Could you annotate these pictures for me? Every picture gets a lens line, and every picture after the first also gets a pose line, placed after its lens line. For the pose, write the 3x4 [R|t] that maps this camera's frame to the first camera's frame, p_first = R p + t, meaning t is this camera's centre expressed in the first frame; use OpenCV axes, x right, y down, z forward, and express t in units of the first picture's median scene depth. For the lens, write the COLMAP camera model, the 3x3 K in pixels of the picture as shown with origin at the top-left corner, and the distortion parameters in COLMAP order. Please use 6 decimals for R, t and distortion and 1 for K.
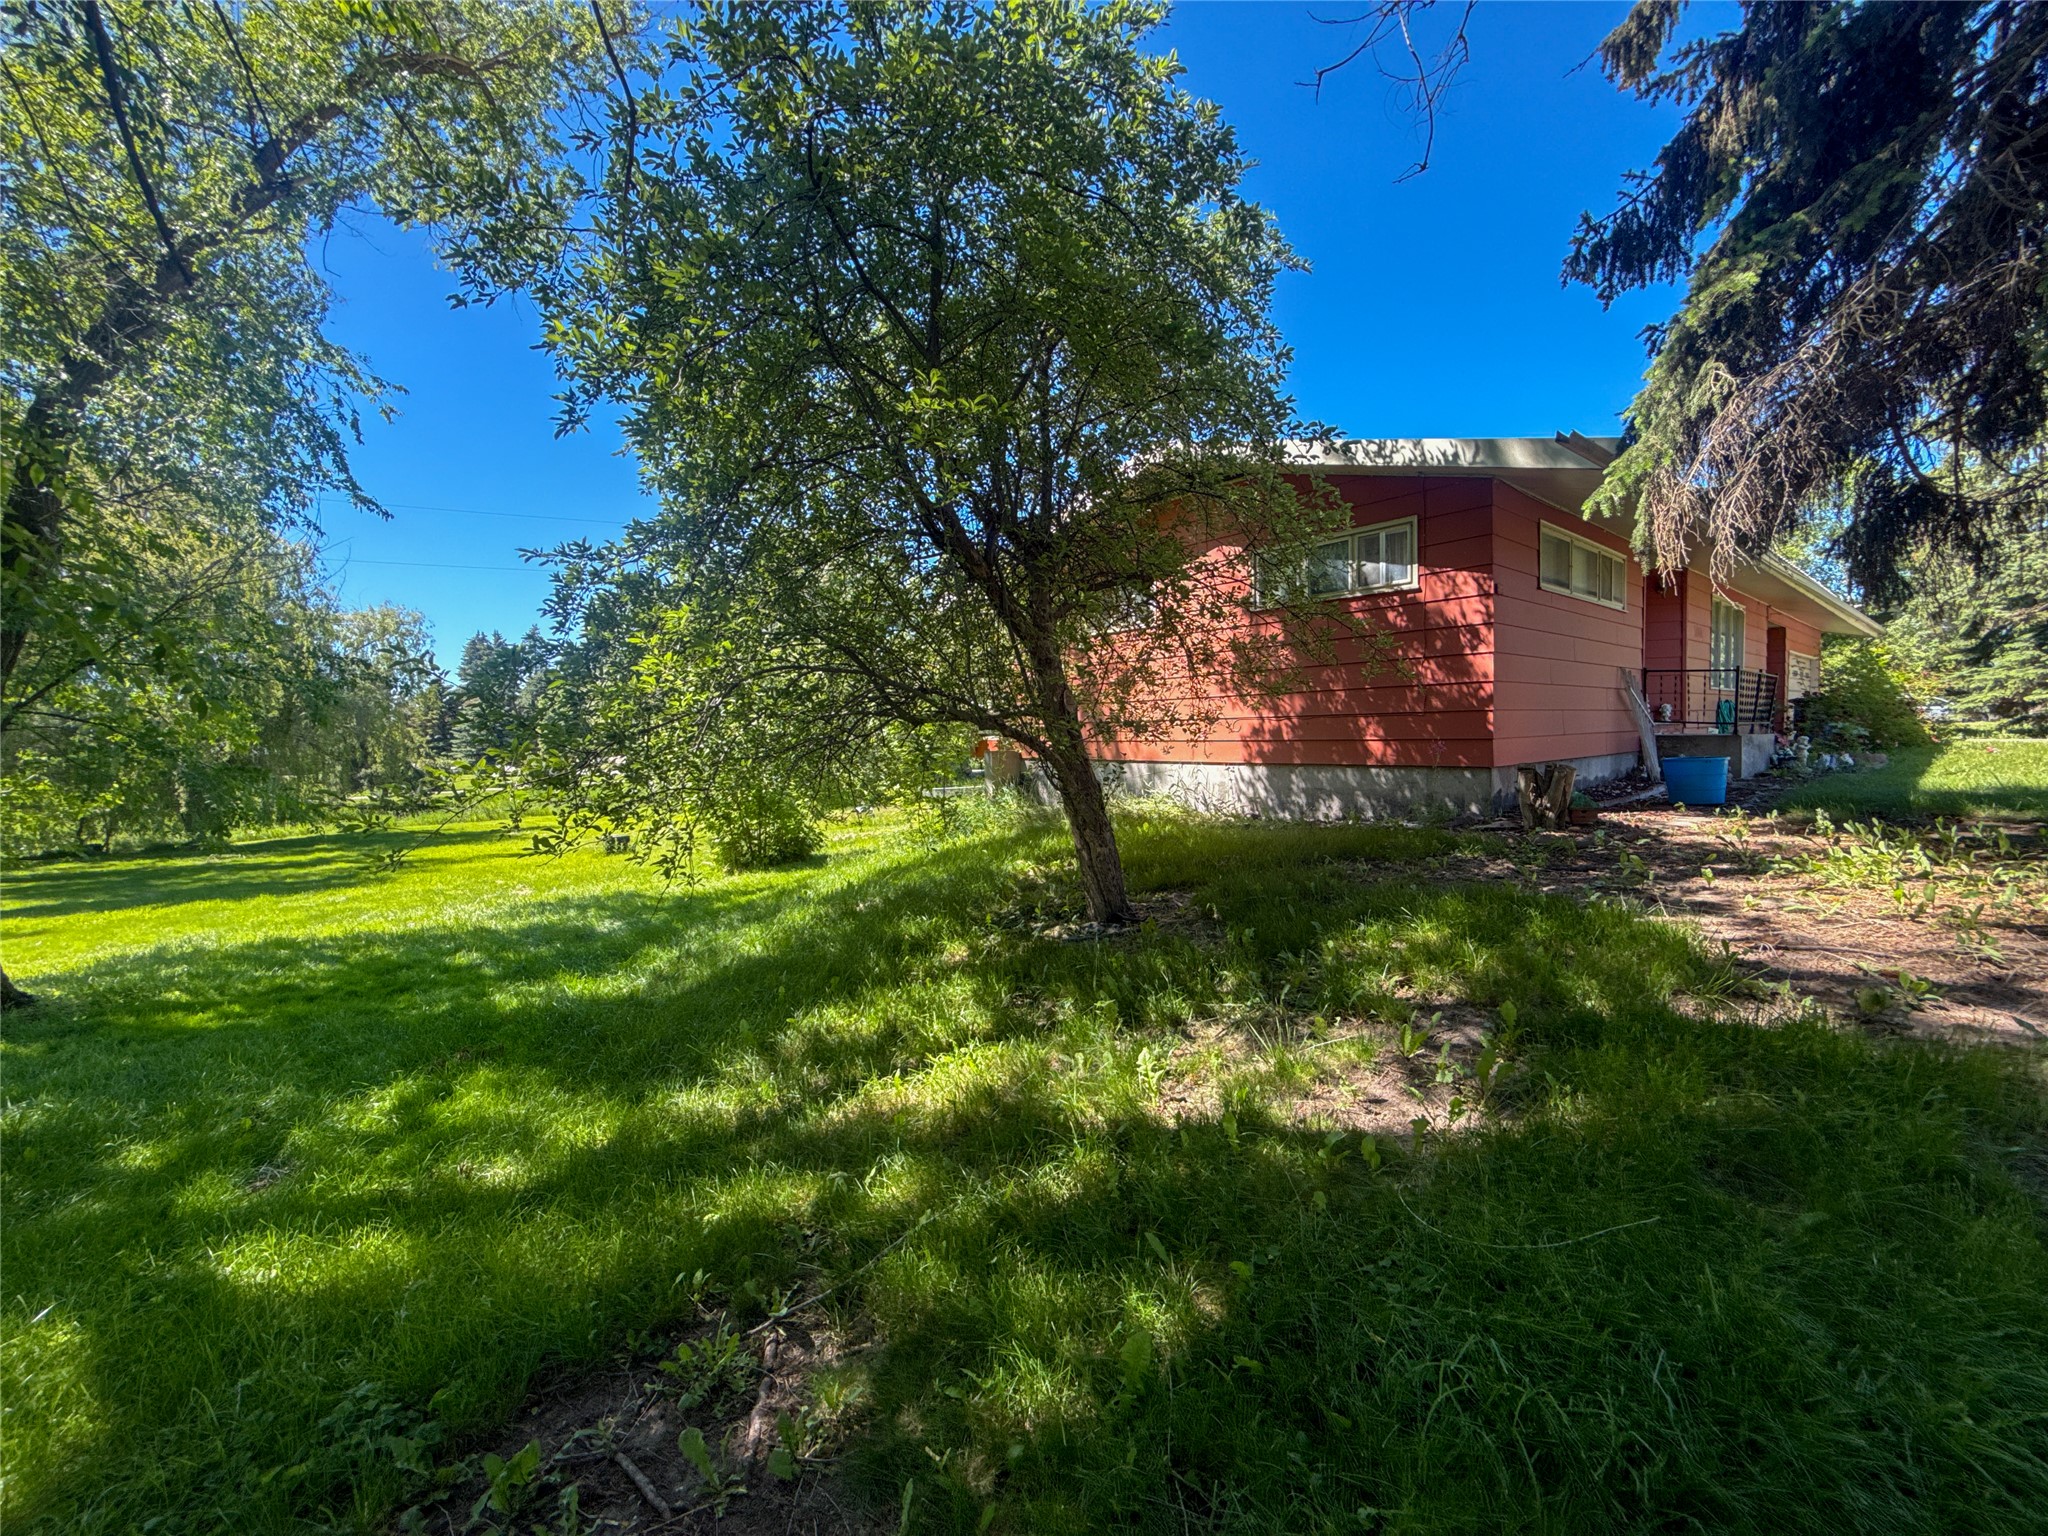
lens RADIAL K [[816.4, 0, 1029.7], [0, 816.4, 769.2], [0, 0, 1]] dist [-0.002818, -0.000061]
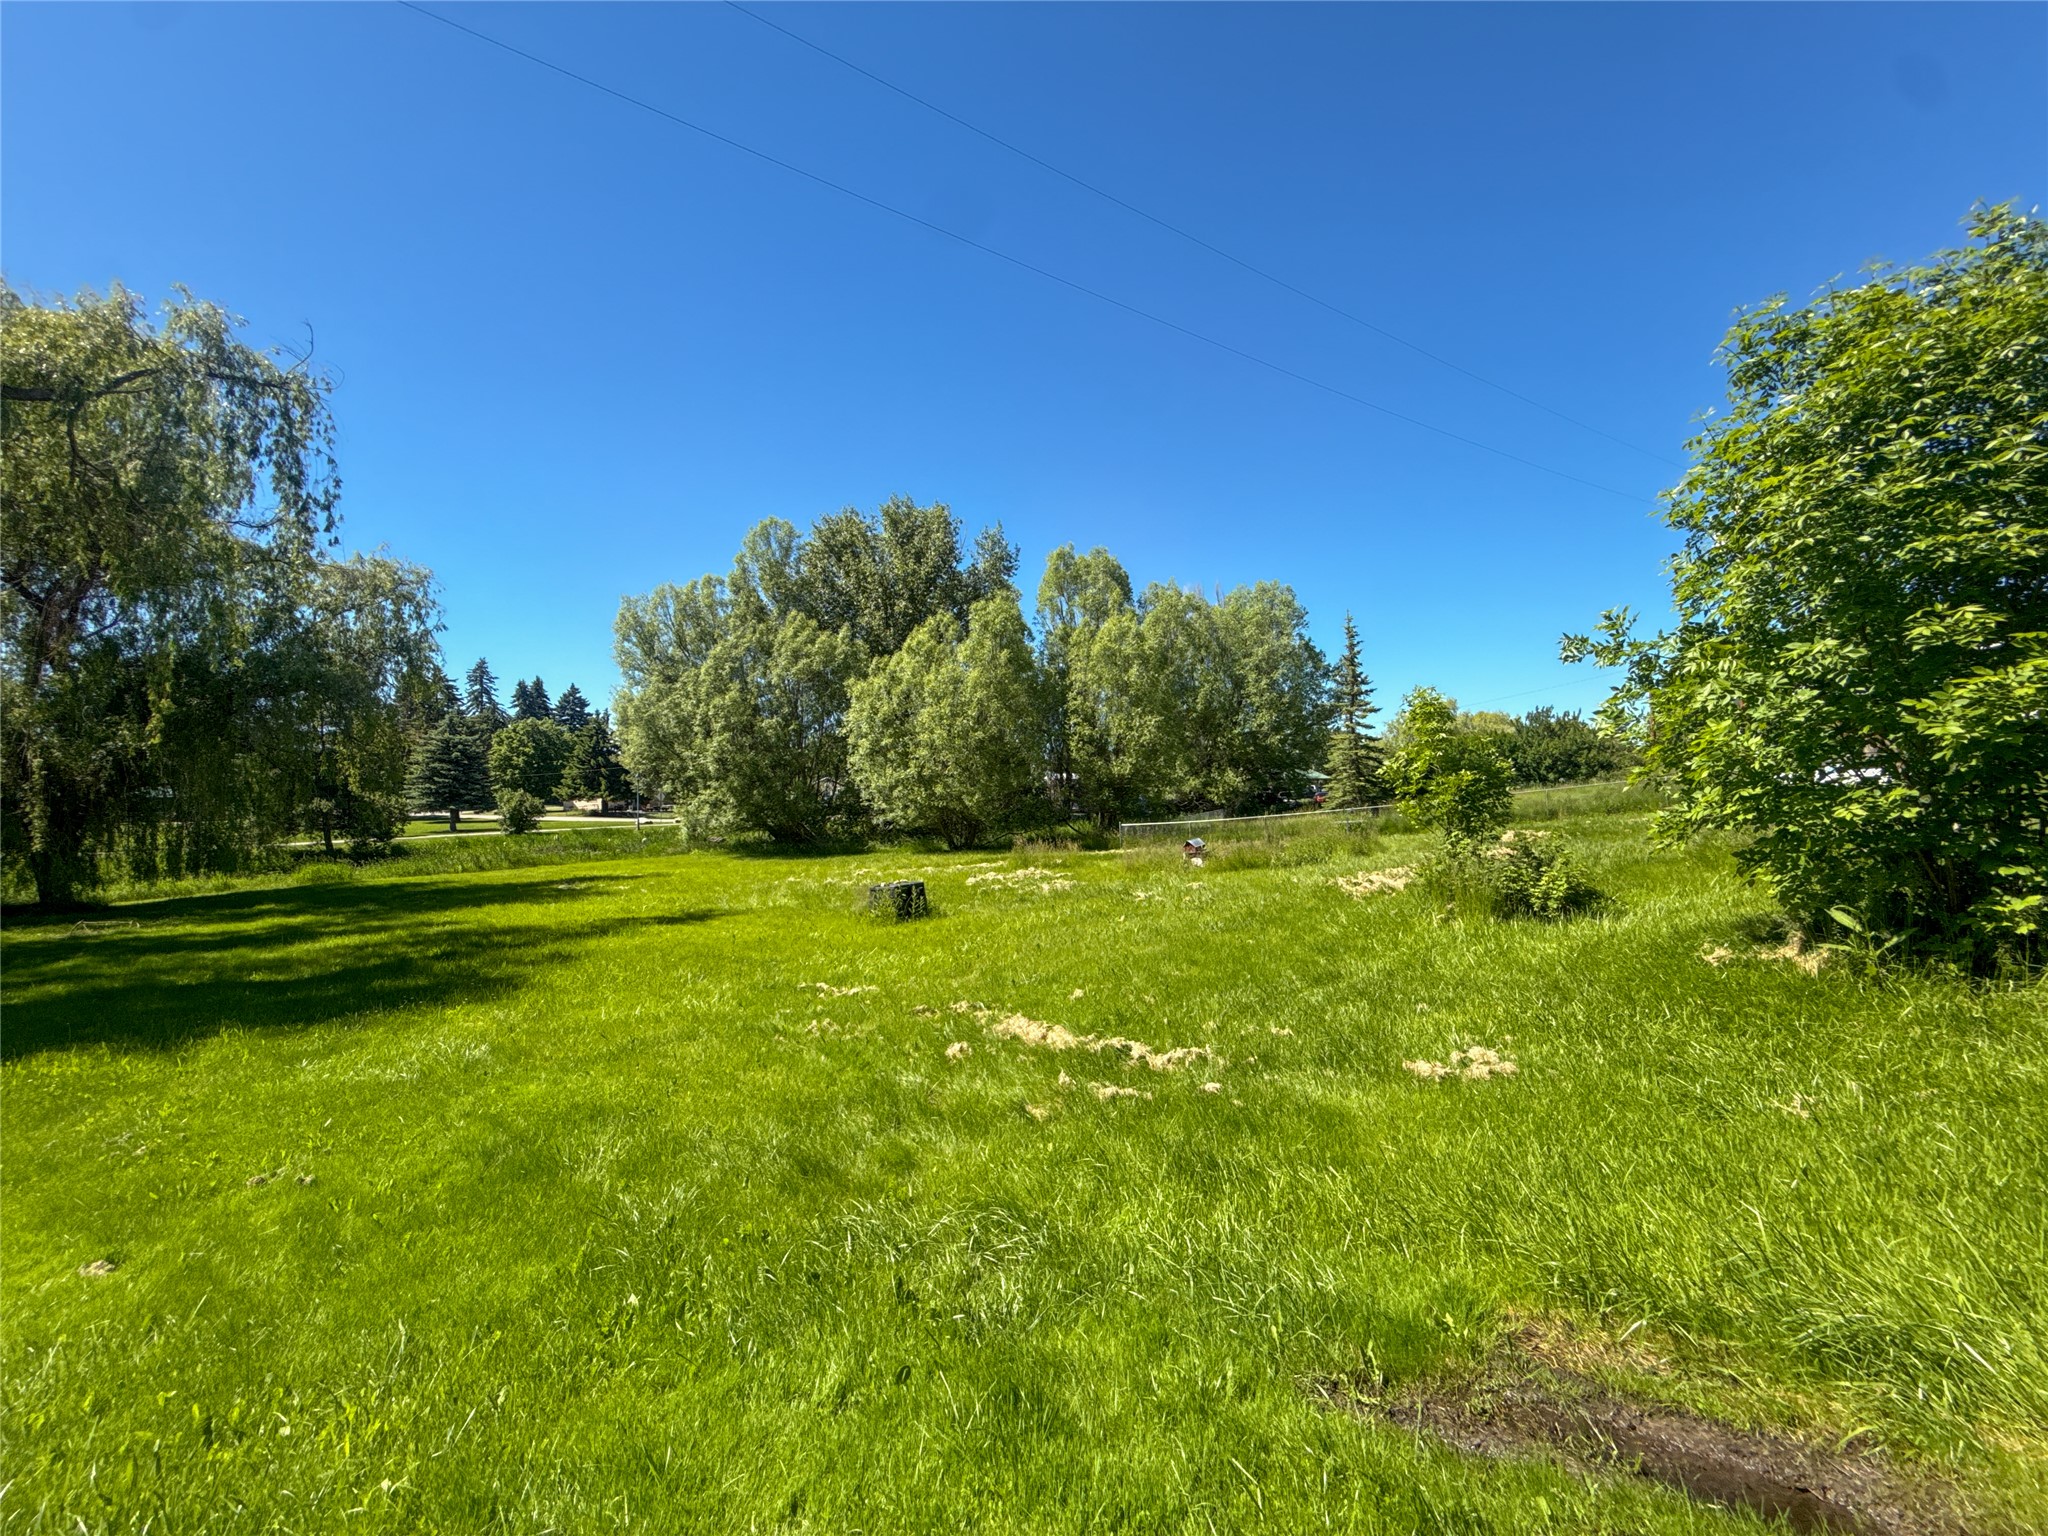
lens RADIAL K [[816.4, 0, 1018.3], [0, 816.4, 766.5], [0, 0, 1]] dist [-0.002818, -0.000061]
pose [[0.997678, 0.008744, 0.067548, -0.320099], [-0.003639, 0.997152, -0.075333, 0.030263], [-0.068014, 0.074913, 0.994868, 0.312677]]
